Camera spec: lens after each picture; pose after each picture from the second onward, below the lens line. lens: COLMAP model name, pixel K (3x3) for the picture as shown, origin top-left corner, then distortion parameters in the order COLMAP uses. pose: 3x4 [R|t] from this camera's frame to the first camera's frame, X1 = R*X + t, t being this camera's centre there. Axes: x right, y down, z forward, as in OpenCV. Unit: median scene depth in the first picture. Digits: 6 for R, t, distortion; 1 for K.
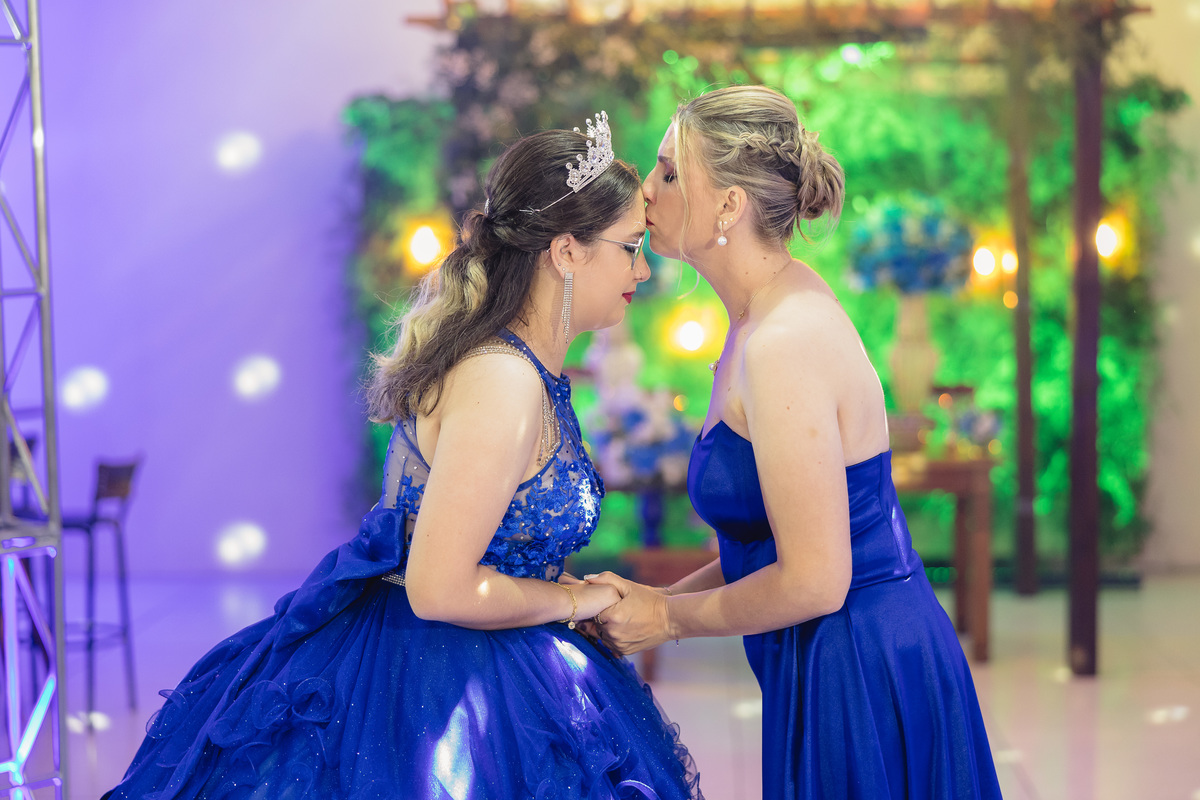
lens RADIAL K [[2135.9, 0, 659.2], [0, 2135.9, 398.5], [0, 0, 1]] dist [0.003036, -0.079764]
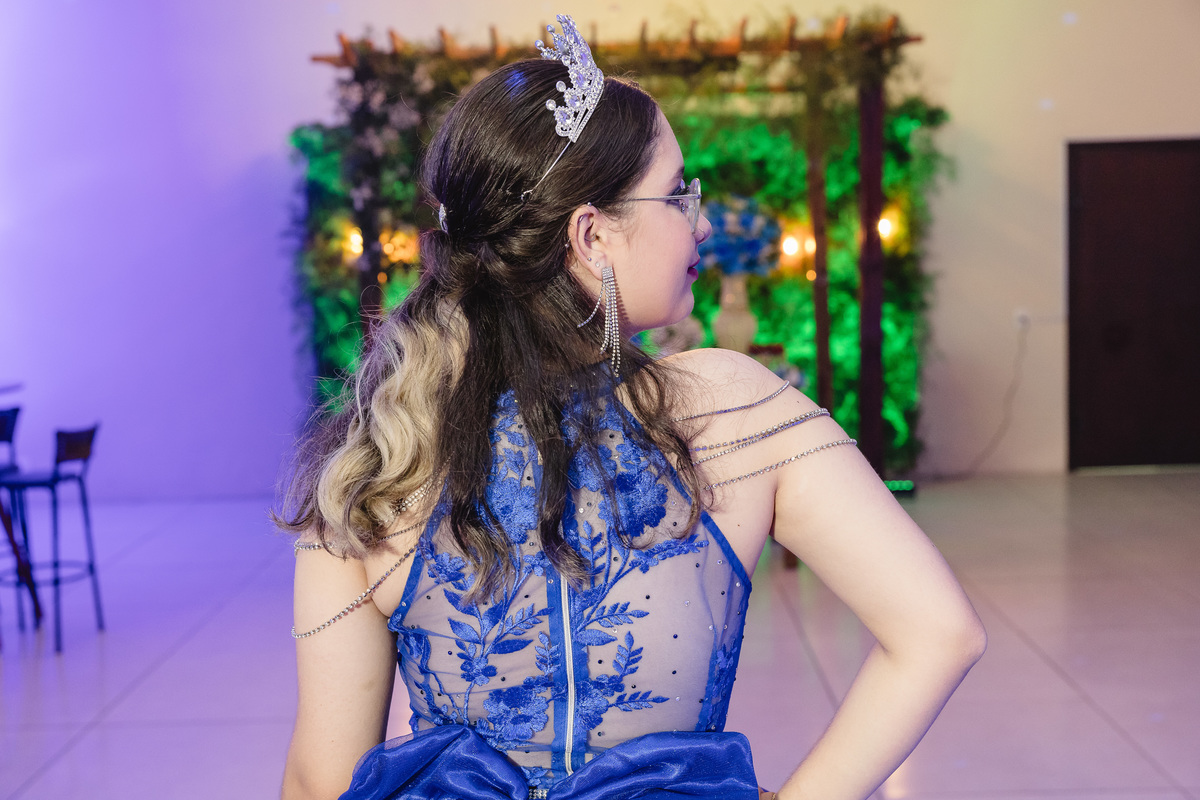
lens RADIAL K [[1446.6, 0, 600.0], [0, 1446.6, 400.0], [0, 0, 1]] dist [0.013932, -0.013094]
pose [[0.999680, -0.021178, 0.013822, 0.026215], [0.020564, 0.998858, 0.043134, -0.012979], [-0.014720, -0.042836, 0.998974, 0.143430]]
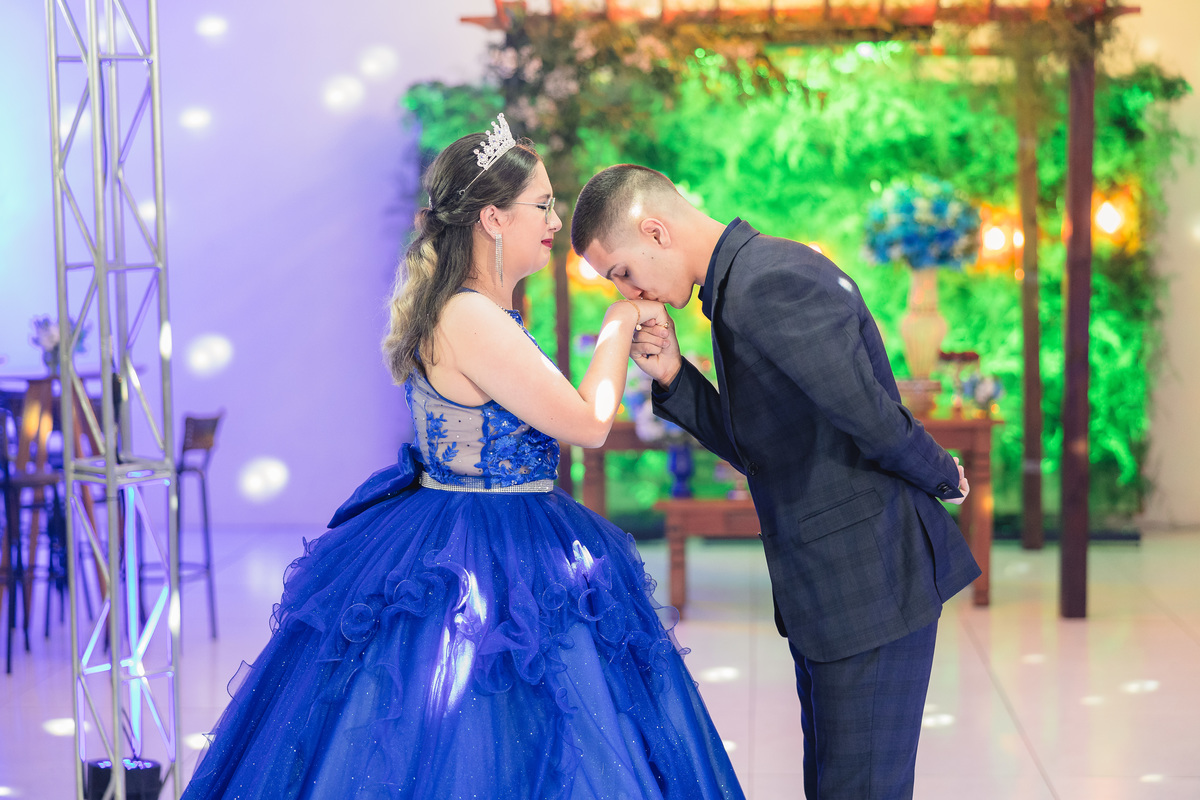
lens RADIAL K [[2135.9, 0, 659.2], [0, 2135.9, 398.5], [0, 0, 1]] dist [0.003036, -0.079764]
pose [[0.999719, 0.005114, -0.023138, 0.009427], [-0.004816, 0.999905, 0.012902, 0.003693], [0.023202, -0.012787, 0.999649, -0.091297]]
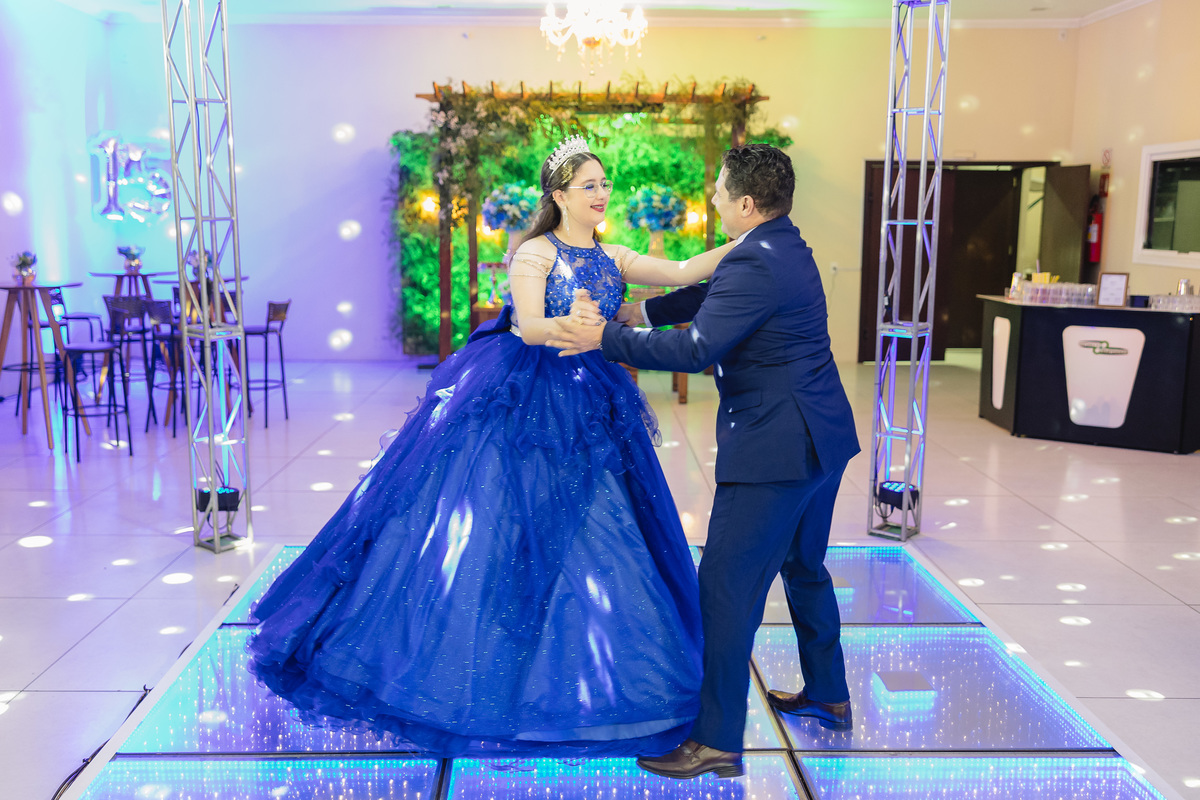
lens RADIAL K [[1030.7, 0, 594.7], [0, 1030.7, 370.0], [0, 0, 1]] dist [0.004048, 0.001283]
pose [[0.999174, 0.012831, 0.038564, 0.018688], [-0.015957, 0.996513, 0.081893, 0.005540], [-0.037379, -0.082441, 0.995895, -0.035179]]
